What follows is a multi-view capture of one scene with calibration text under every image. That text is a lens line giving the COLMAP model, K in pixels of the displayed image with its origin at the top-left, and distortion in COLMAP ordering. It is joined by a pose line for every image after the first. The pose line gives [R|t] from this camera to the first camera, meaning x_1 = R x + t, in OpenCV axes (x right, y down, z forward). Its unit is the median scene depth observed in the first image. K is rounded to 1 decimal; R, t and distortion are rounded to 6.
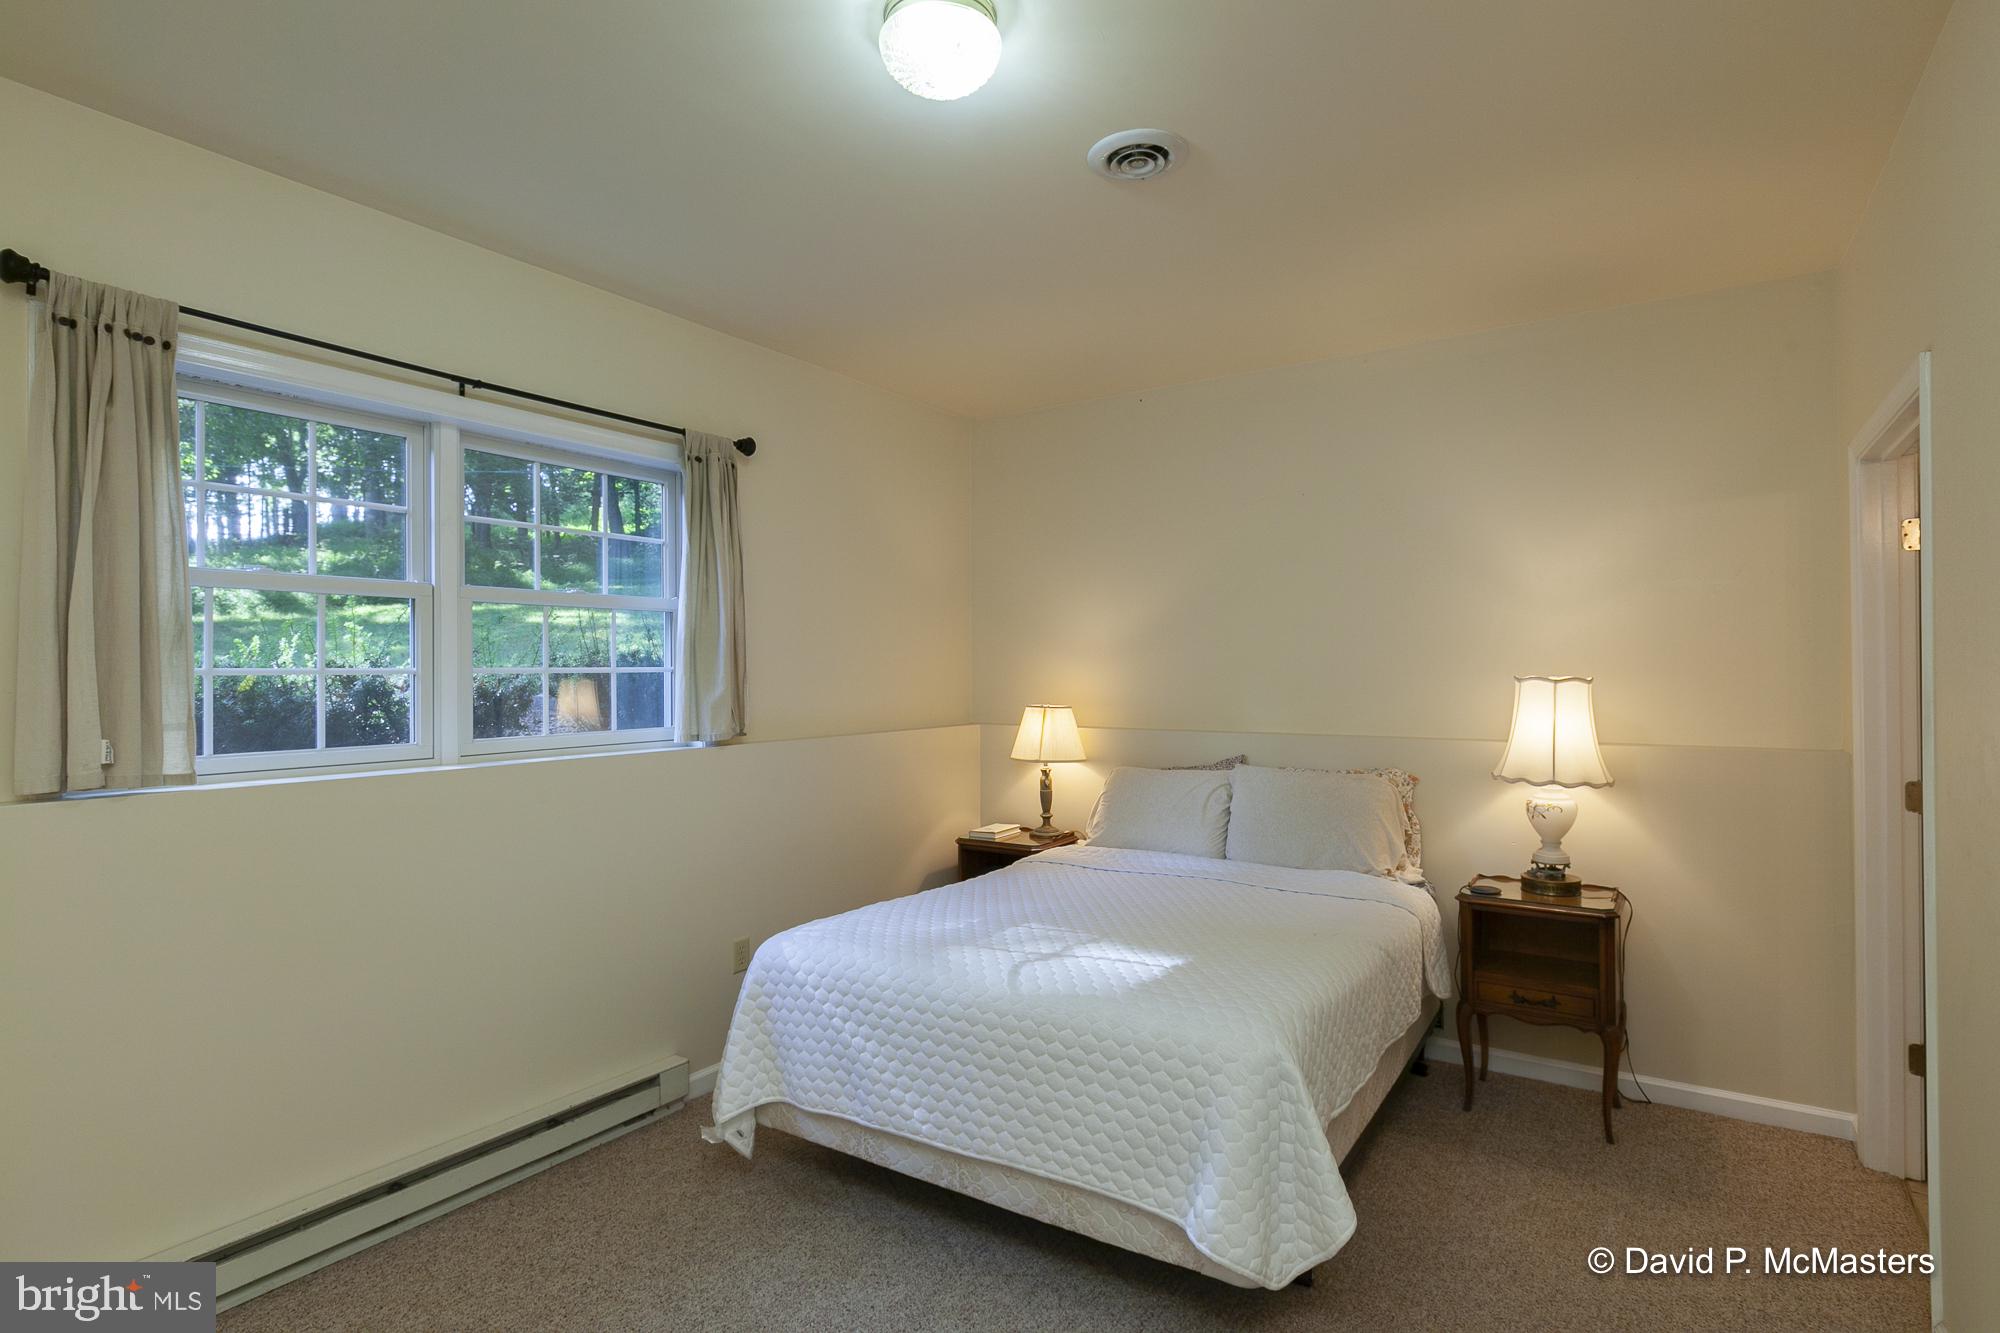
lens RADIAL K [[1023.3, 0, 1000.0], [0, 1023.3, 666.5], [0, 0, 1]] dist [0.000306, 0.000041]
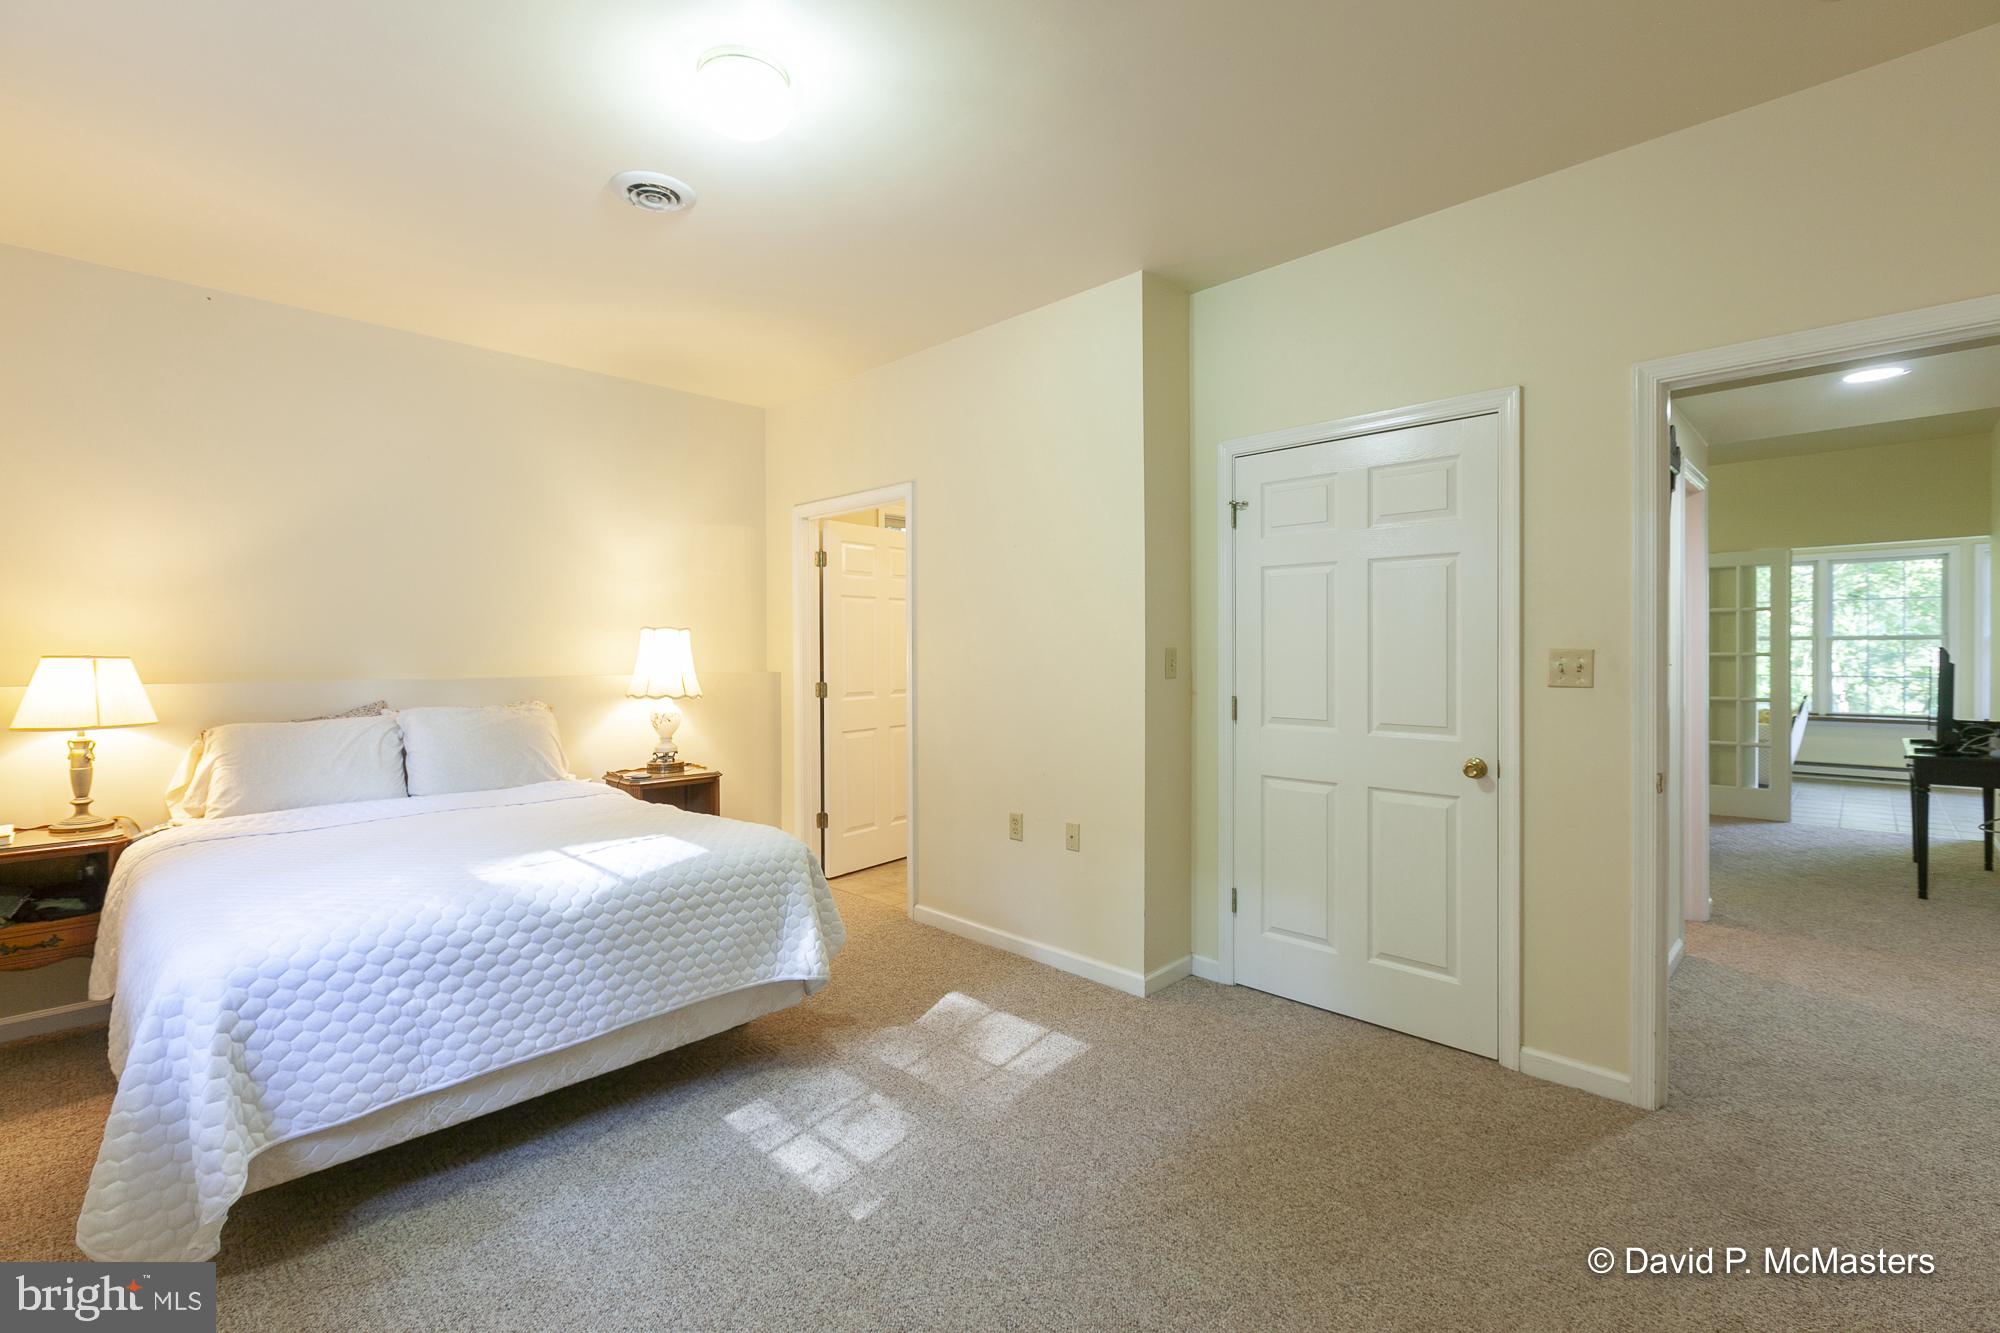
lens RADIAL K [[910.8, 0, 988.8], [0, 910.8, 649.5], [0, 0, 1]] dist [-0.000584, -0.000086]
pose [[0.171207, 0.004989, 0.985222, -0.685964], [-0.002726, 0.999986, -0.004590, 0.046835], [-0.985231, -0.001900, 0.171219, 0.305349]]
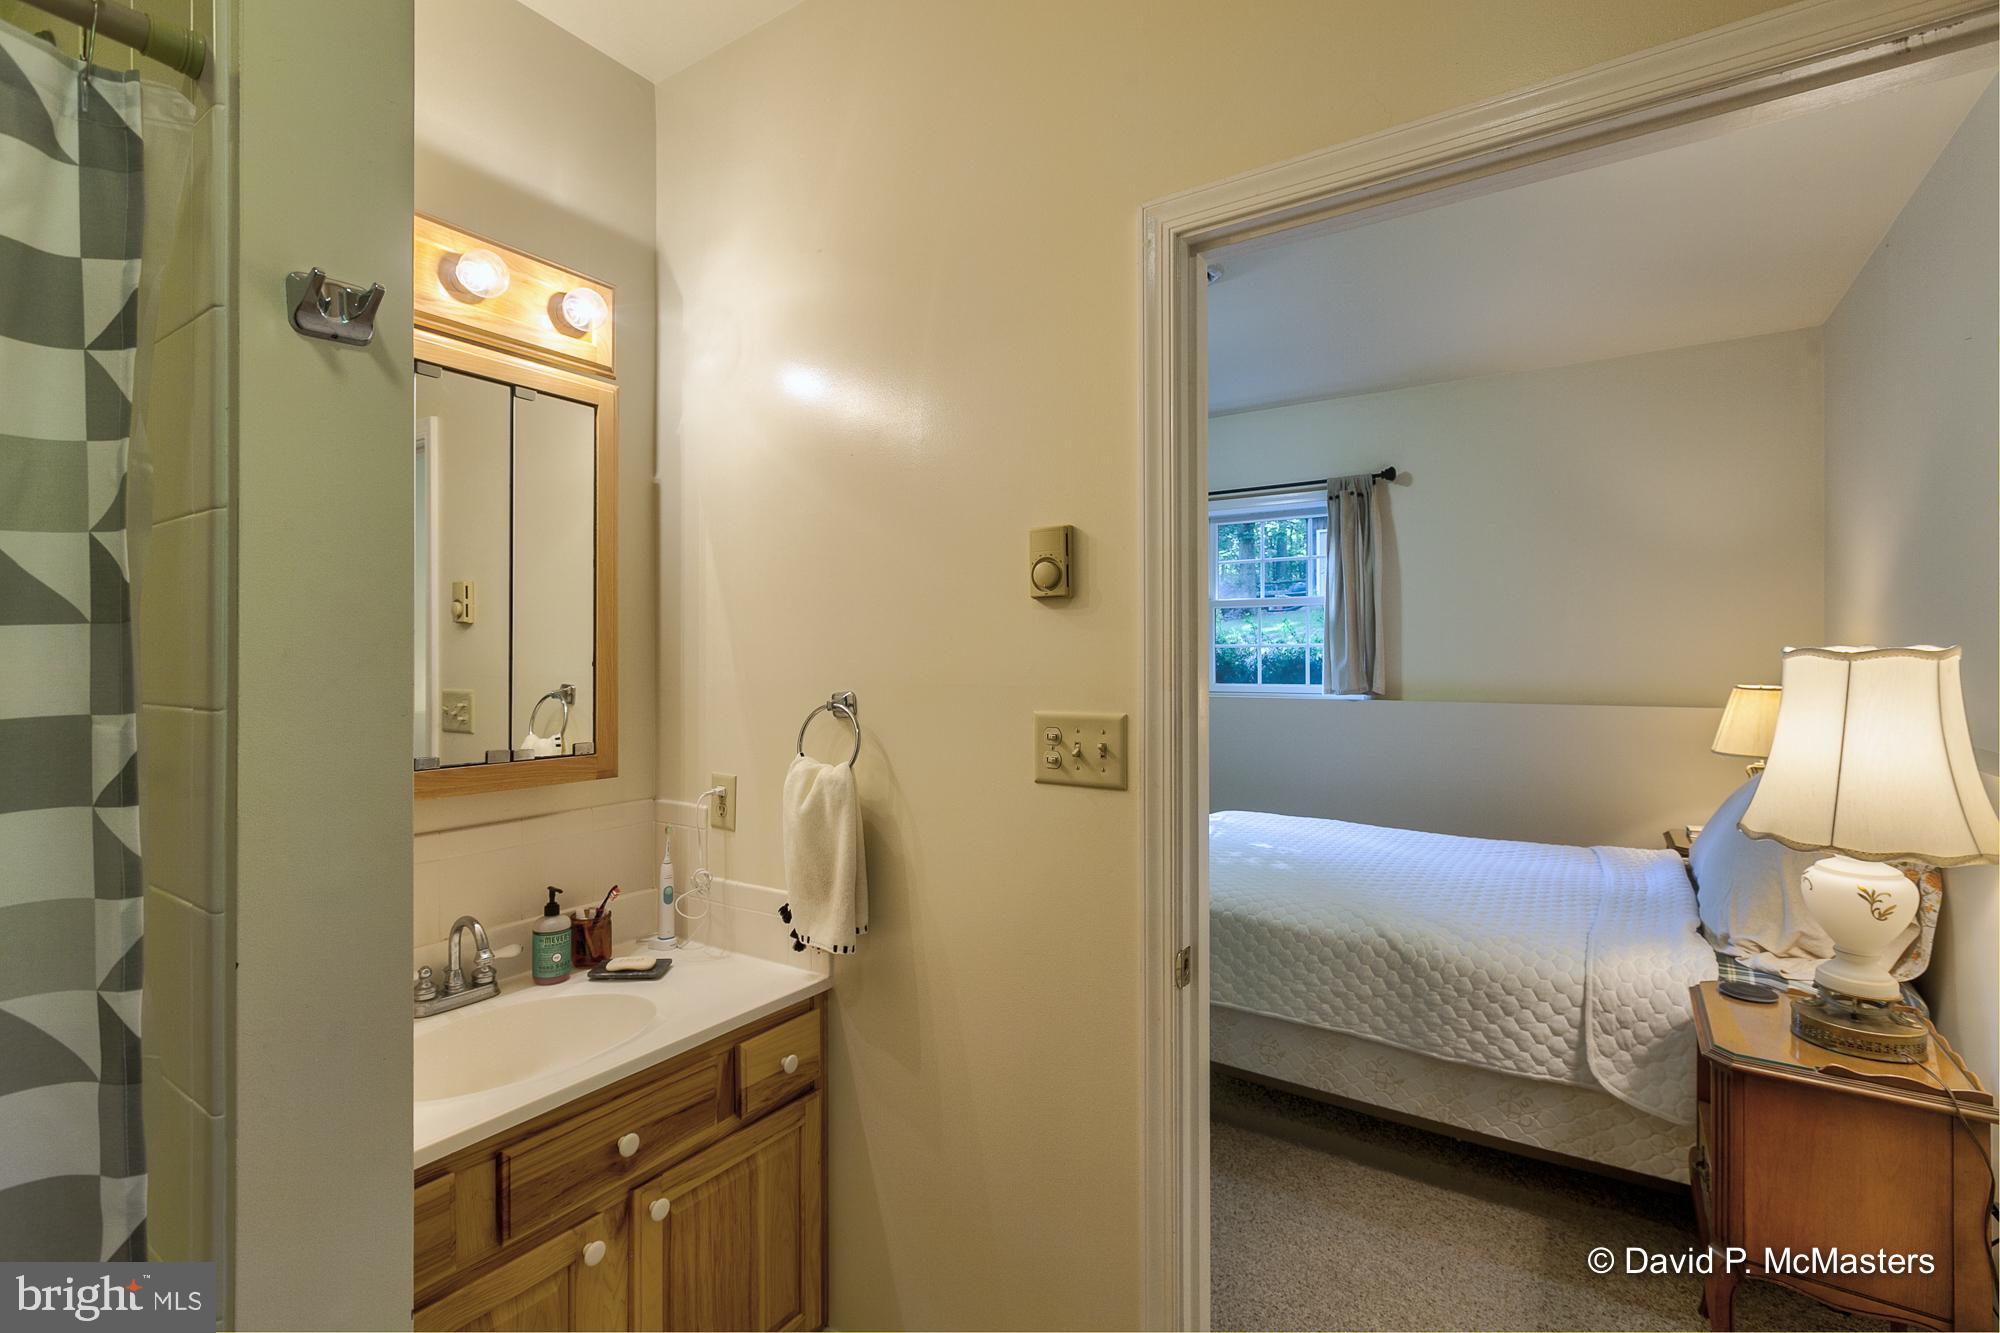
lens RADIAL K [[910.8, 0, 988.8], [0, 910.8, 649.5], [0, 0, 1]] dist [-0.000584, -0.000086]
pose [[-0.009100, 0.000251, -0.999959, 1.032322], [0.005478, 0.999985, 0.000201, 0.008001], [0.999944, -0.005476, -0.009101, 0.547581]]
